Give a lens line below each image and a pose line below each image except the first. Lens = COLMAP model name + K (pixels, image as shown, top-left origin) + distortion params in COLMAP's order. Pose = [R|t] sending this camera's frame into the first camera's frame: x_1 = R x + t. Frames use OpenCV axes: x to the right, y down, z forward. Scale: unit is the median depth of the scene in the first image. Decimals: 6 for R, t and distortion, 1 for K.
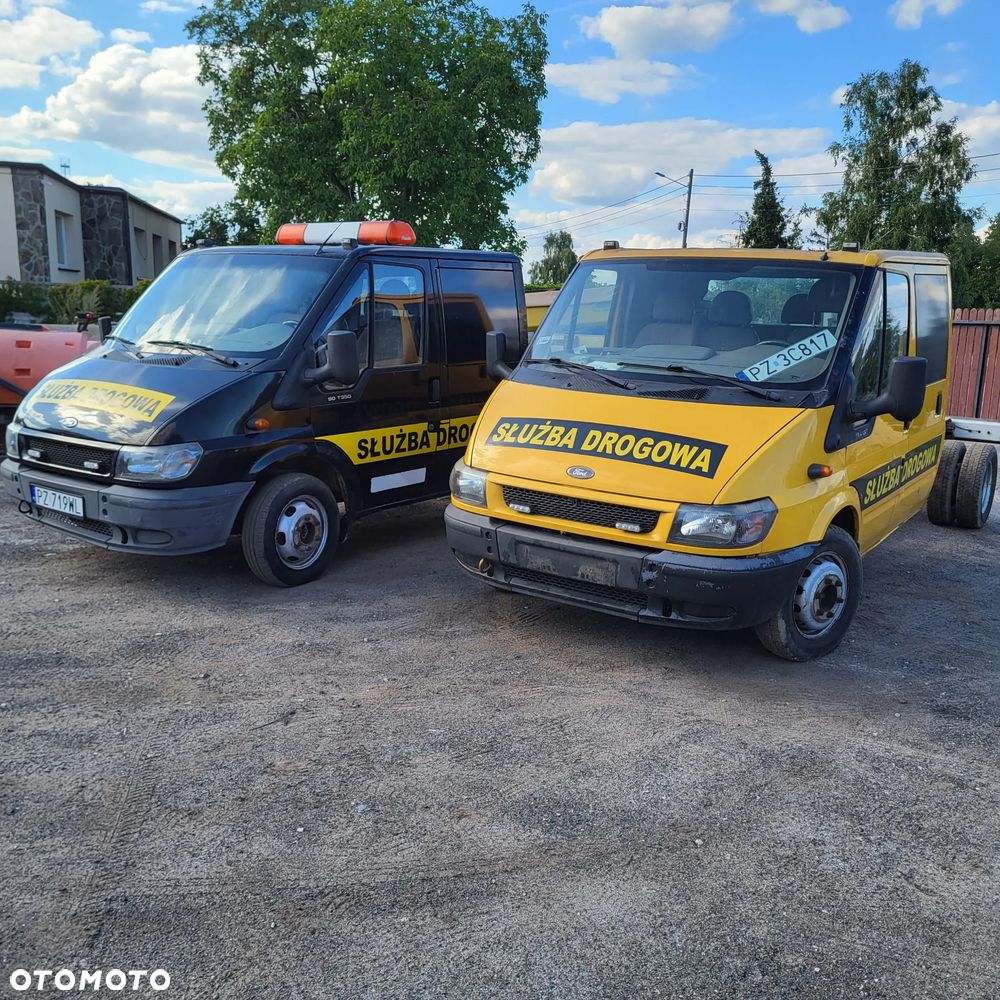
lens RADIAL K [[1009.0, 0, 500.0], [0, 1009.0, 500.0], [0, 0, 1]] dist [0.056791, 0.000711]
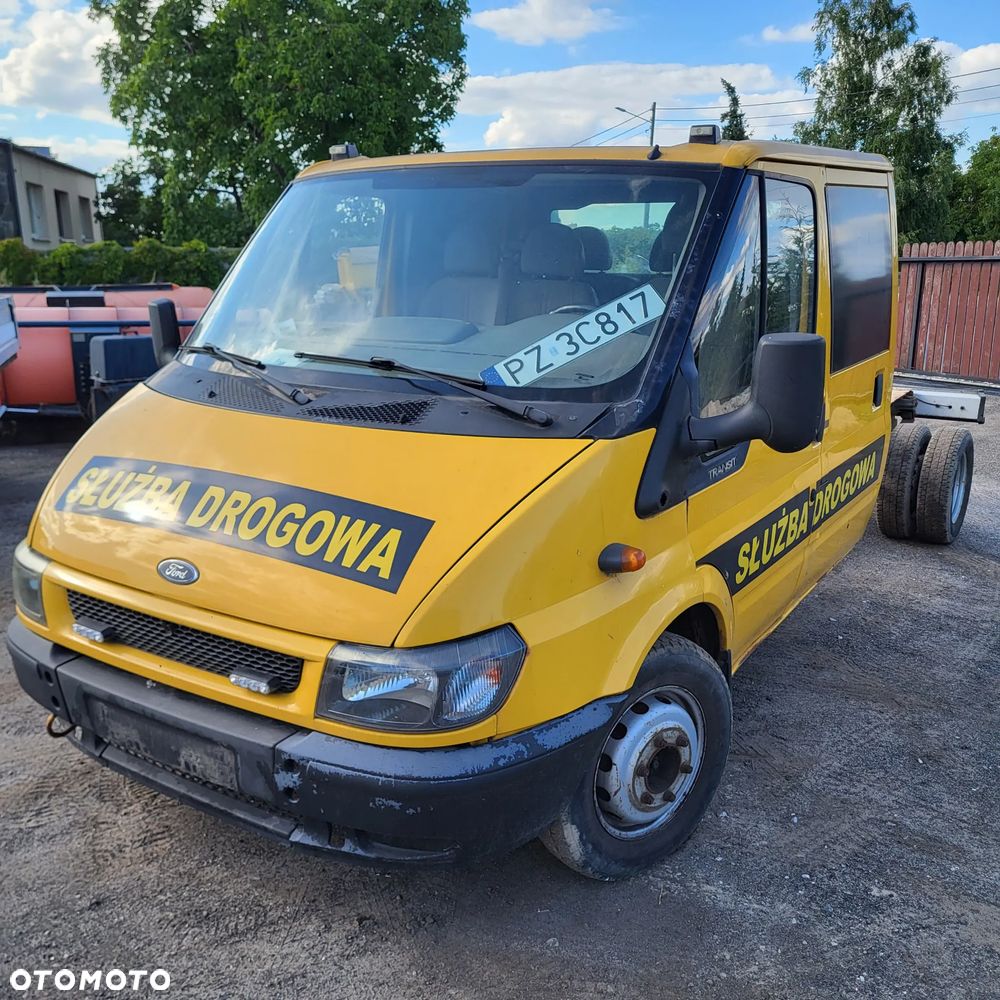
lens RADIAL K [[1017.6, 0, 474.9], [0, 1017.6, 506.0], [0, 0, 1]] dist [0.051234, -0.011702]
pose [[0.999481, -0.031506, -0.006782, 0.222886], [0.031805, 0.998256, 0.049742, -0.077329], [0.005203, -0.049932, 0.998739, 0.434598]]
